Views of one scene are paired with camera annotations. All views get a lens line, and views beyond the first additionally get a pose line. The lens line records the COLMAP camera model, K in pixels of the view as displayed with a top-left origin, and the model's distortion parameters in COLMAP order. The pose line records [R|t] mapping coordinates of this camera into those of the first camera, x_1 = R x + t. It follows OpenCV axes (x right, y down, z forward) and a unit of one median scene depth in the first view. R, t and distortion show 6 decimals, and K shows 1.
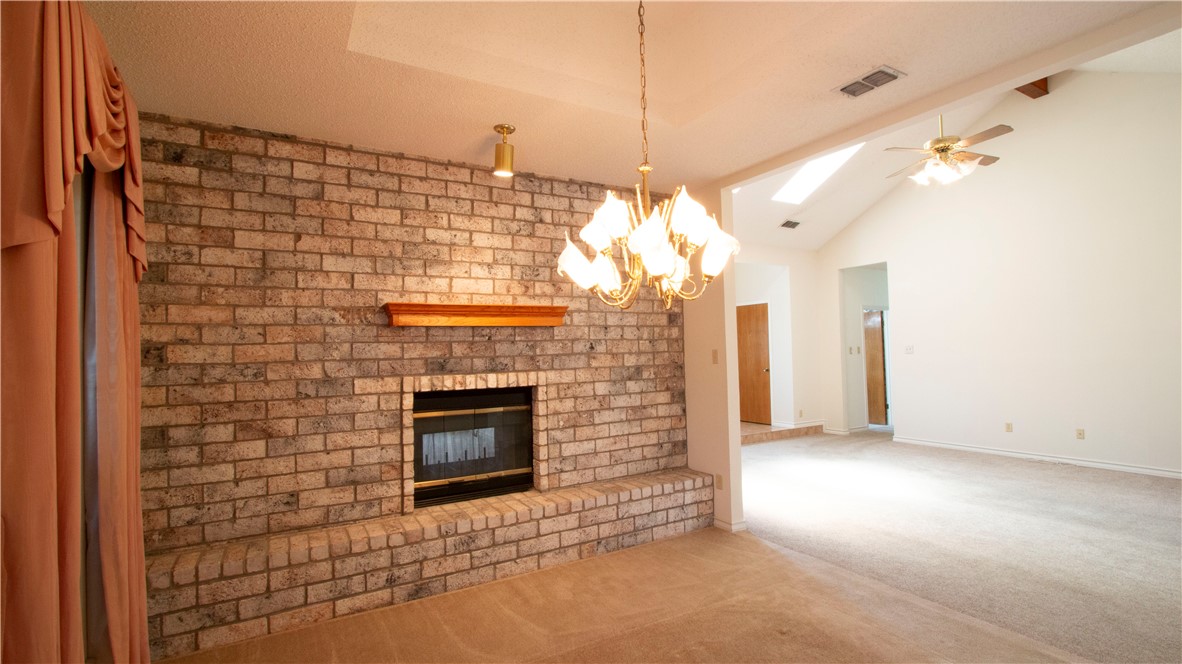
lens RADIAL K [[541.4, 0, 600.0], [0, 541.4, 337.5], [0, 0, 1]] dist [-0.020596, 0.006110]
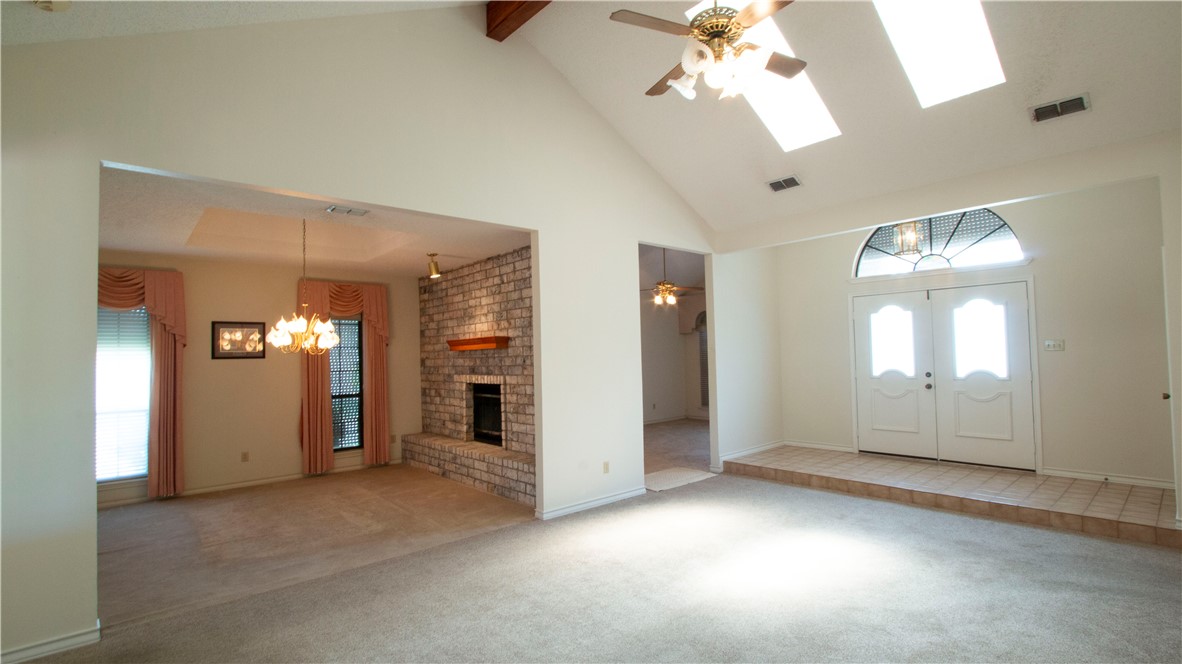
lens RADIAL K [[541.4, 0, 600.0], [0, 541.4, 337.5], [0, 0, 1]] dist [-0.020596, 0.006110]
pose [[0.198526, -0.014524, -0.979988, 1.567323], [0.047642, 0.998851, -0.005152, -0.030236], [0.978937, -0.045666, 0.198990, 0.980700]]
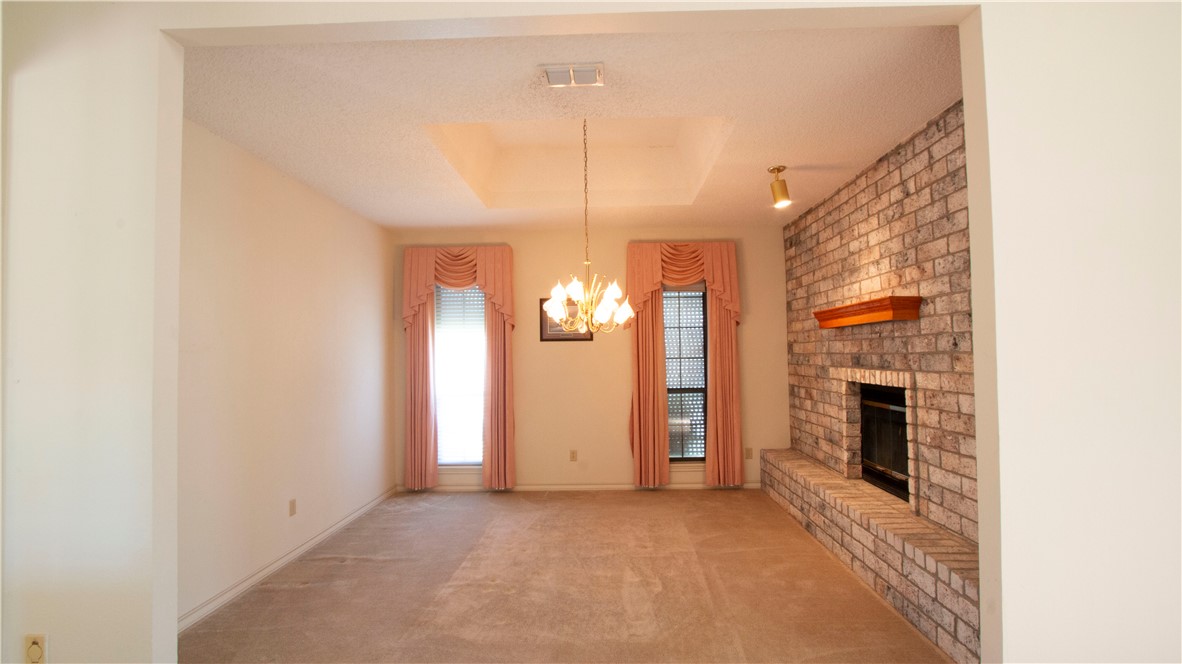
lens RADIAL K [[541.4, 0, 600.0], [0, 541.4, 337.5], [0, 0, 1]] dist [-0.020596, 0.006110]
pose [[-0.523771, 0.005609, -0.851841, 0.883060], [0.049763, 0.998472, -0.024023, 0.004088], [0.850405, -0.054972, -0.523250, 1.045971]]
